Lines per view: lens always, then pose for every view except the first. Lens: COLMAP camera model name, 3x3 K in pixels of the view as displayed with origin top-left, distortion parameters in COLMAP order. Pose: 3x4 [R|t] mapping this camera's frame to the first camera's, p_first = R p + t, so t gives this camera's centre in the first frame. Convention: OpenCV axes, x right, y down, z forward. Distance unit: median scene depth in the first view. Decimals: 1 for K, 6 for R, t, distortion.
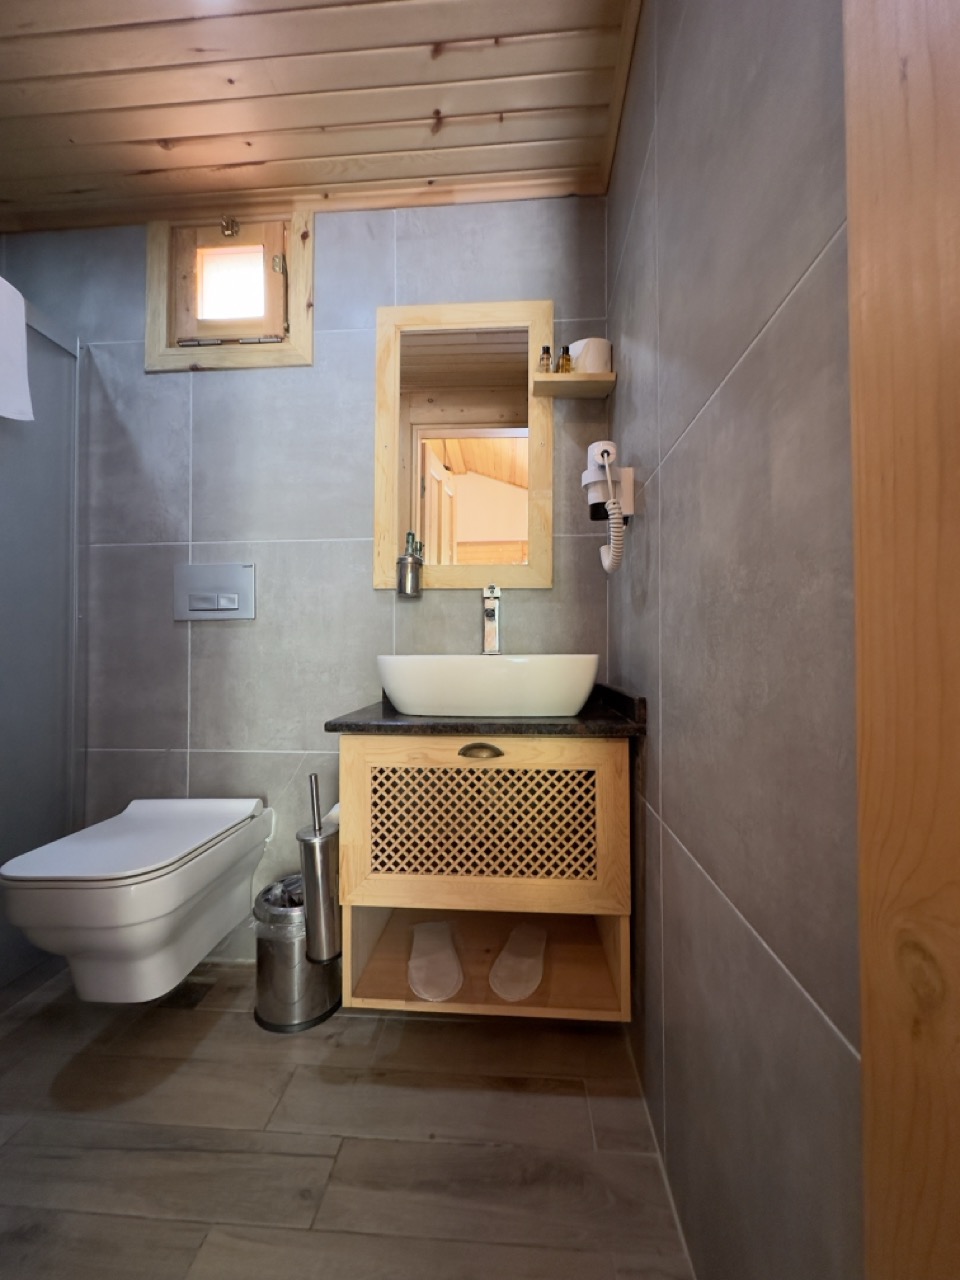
lens RADIAL K [[512.7, 0, 485.5], [0, 512.7, 639.9], [0, 0, 1]] dist [-0.003198, 0.000118]
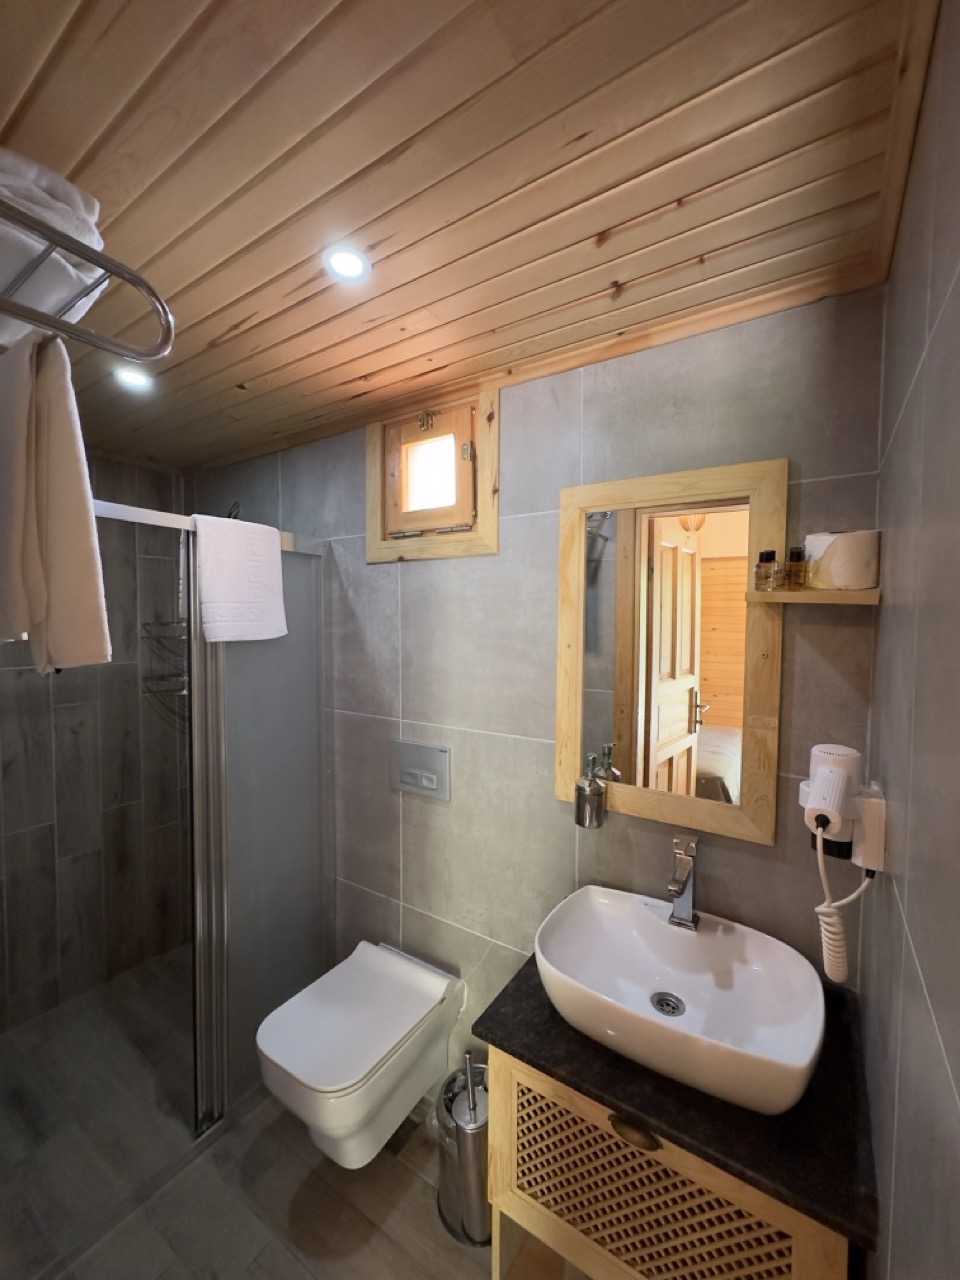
lens RADIAL K [[512.7, 0, 482.5], [0, 512.7, 640.8], [0, 0, 1]] dist [-0.003198, 0.000118]
pose [[0.875426, 0.025810, -0.482662, 0.105185], [0.003709, 0.998185, 0.060104, -0.429751], [0.483337, -0.054407, 0.873742, 0.134845]]
